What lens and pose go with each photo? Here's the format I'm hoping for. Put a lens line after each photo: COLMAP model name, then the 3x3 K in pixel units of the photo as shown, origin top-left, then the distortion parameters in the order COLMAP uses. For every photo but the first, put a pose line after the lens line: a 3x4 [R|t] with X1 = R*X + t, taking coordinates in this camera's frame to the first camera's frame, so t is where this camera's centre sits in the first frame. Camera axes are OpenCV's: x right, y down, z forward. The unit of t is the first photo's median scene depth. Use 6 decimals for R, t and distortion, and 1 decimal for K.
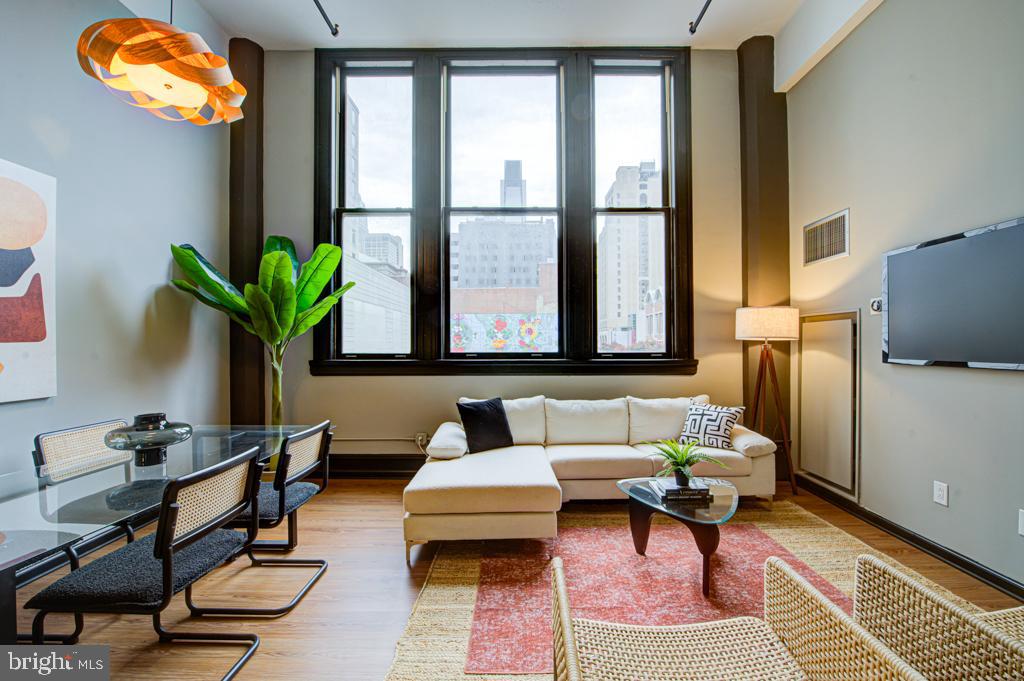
lens RADIAL K [[406.1, 0, 521.2], [0, 406.1, 343.4], [0, 0, 1]] dist [-0.014383, -0.002192]
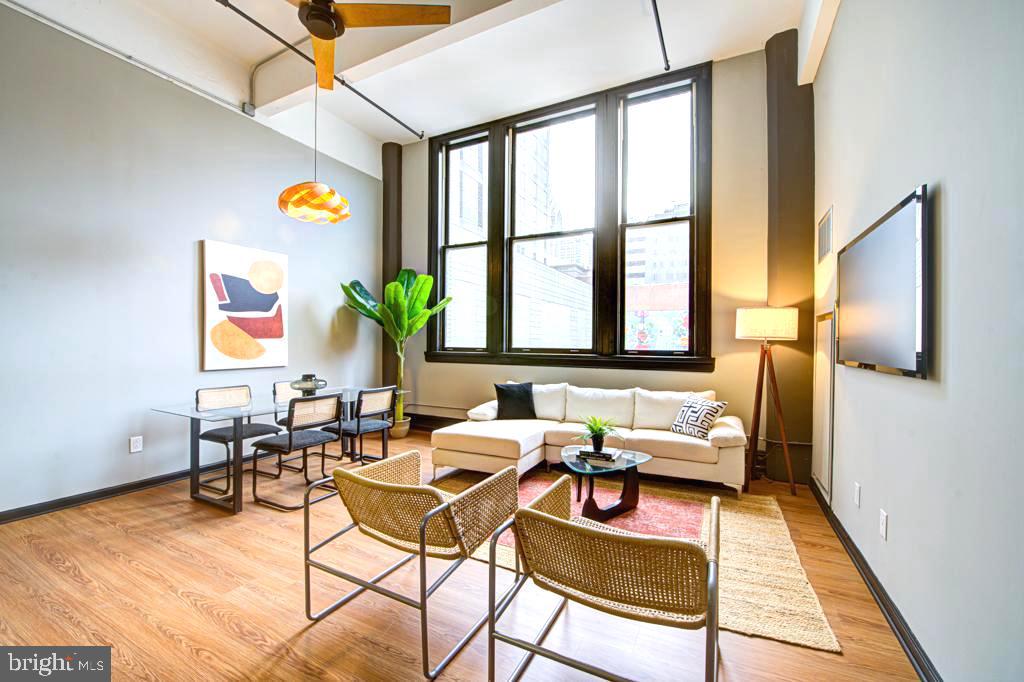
lens RADIAL K [[406.2, 0, 522.2], [0, 406.2, 342.9], [0, 0, 1]] dist [-0.011580, -0.002216]
pose [[0.894910, 0.010189, -0.446130, 0.487776], [-0.007901, 0.999944, 0.006989, -0.002996], [0.446177, -0.002730, 0.894941, -0.180246]]
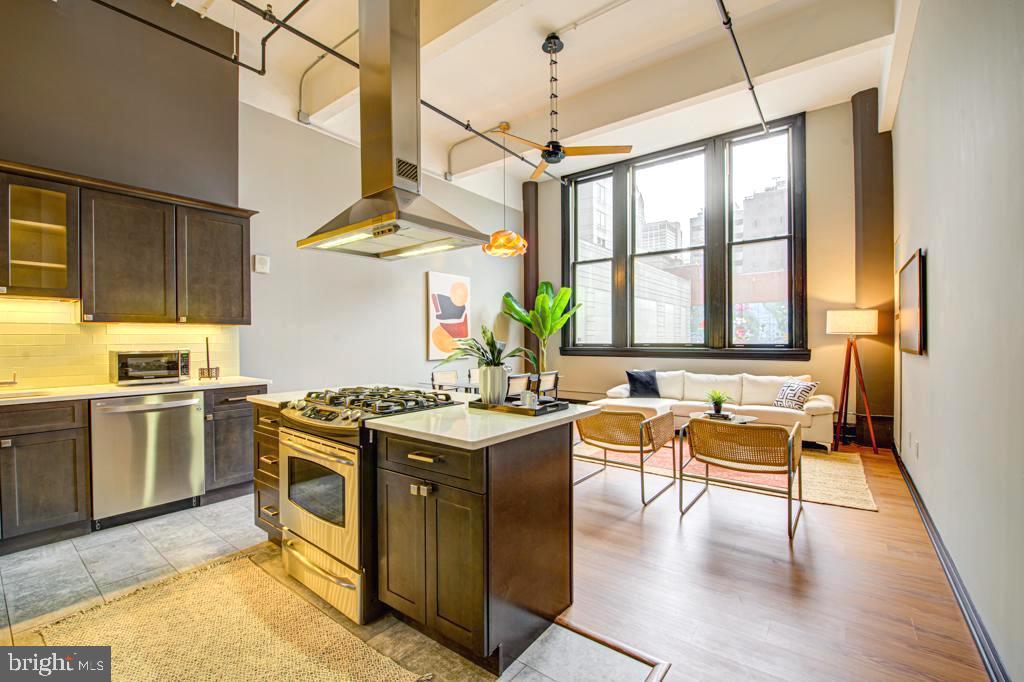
lens RADIAL K [[433.8, 0, 522.5], [0, 433.8, 340.3], [0, 0, 1]] dist [-0.011687, 0.000021]
pose [[0.801817, -0.000325, -0.597569, 0.558259], [0.004245, 0.999978, 0.005152, -0.000942], [0.597554, -0.006667, 0.801801, -0.735461]]
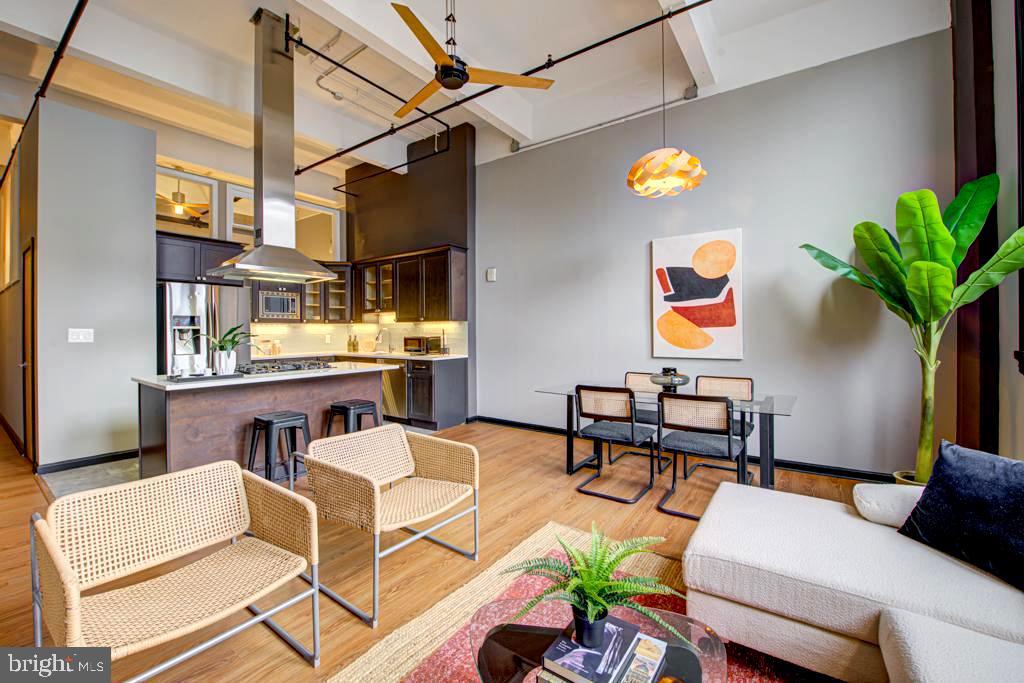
lens RADIAL K [[425.0, 0, 496.9], [0, 425.0, 328.4], [0, 0, 1]] dist [-0.019867, -0.000048]
pose [[-0.592946, 0.012050, -0.805152, 0.545723], [0.015009, 0.999880, 0.003910, -0.011648], [0.805102, -0.009766, -0.593055, 0.767699]]
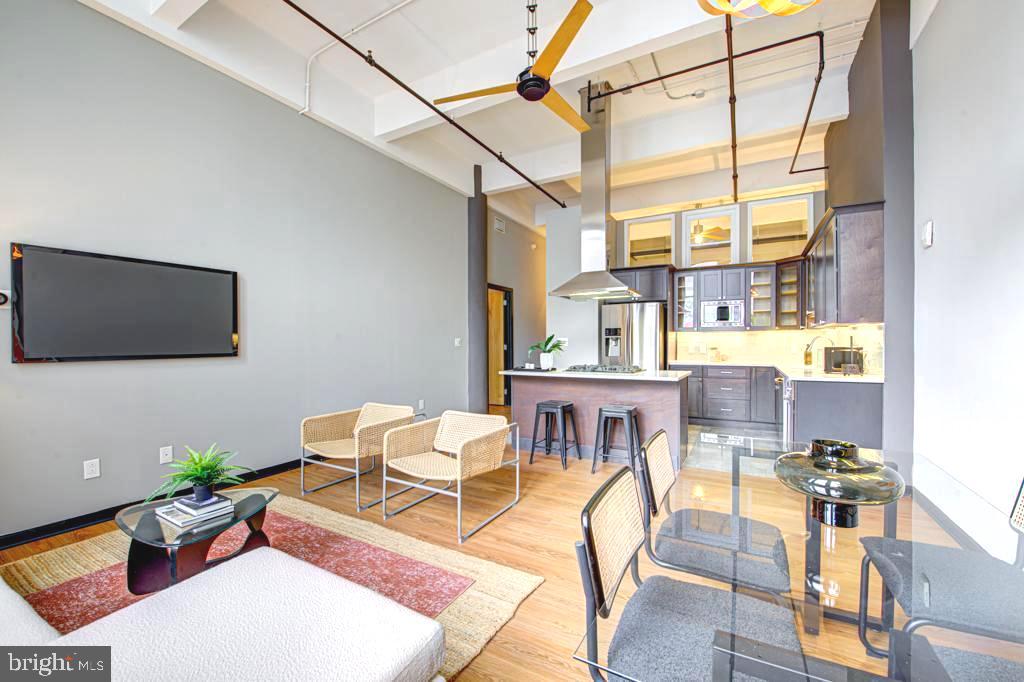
lens RADIAL K [[406.2, 0, 524.8], [0, 406.2, 344.6], [0, 0, 1]] dist [-0.011580, -0.002216]
pose [[-0.876079, 0.013105, 0.481989, -0.415351], [0.015068, 0.999886, 0.000203, 0.003003], [-0.481931, 0.007440, -0.876177, 0.917372]]
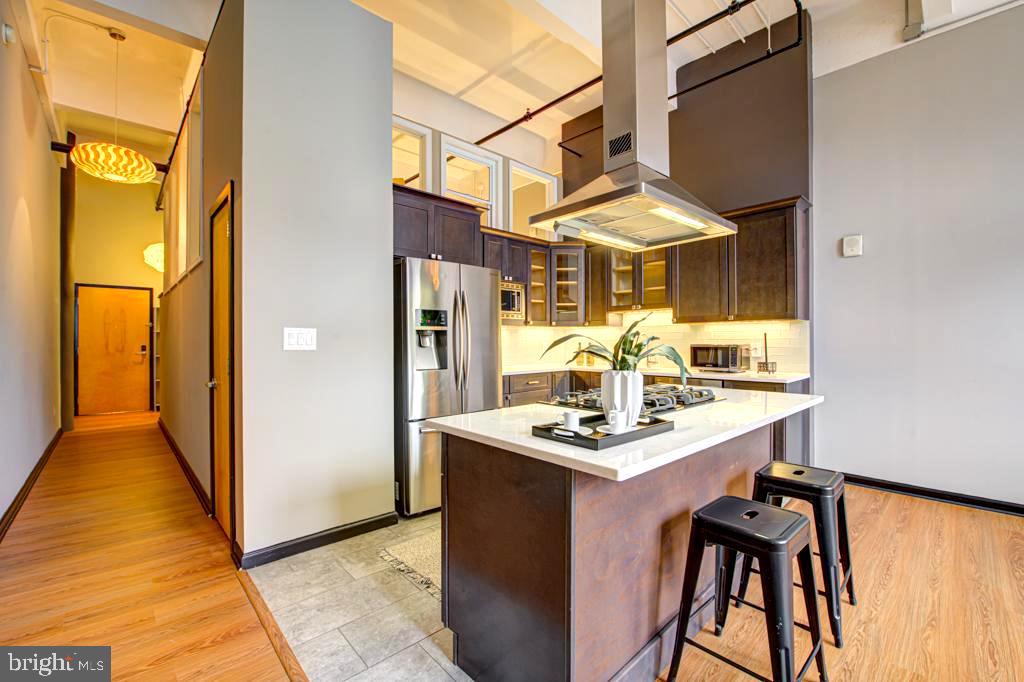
lens RADIAL K [[433.8, 0, 513.8], [0, 433.8, 335.9], [0, 0, 1]] dist [-0.011687, 0.000021]
pose [[-0.726635, 0.007936, -0.686978, 0.544631], [0.013715, 0.999902, -0.002955, -0.003837], [0.686886, -0.011569, -0.726673, -0.014807]]
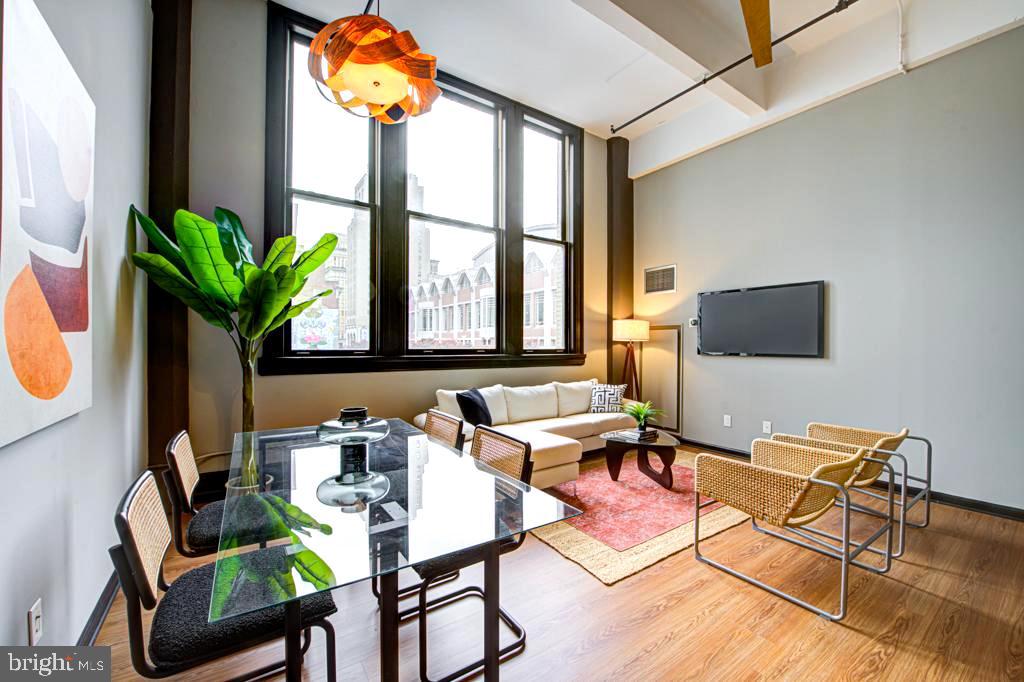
lens RADIAL K [[406.2, 0, 520.4], [0, 406.2, 344.5], [0, 0, 1]] dist [-0.011580, -0.002216]
pose [[0.820074, 0.007491, 0.572209, -0.593974], [-0.009806, 0.999951, 0.000964, 0.007310], [-0.572174, -0.006402, 0.820107, -0.028100]]
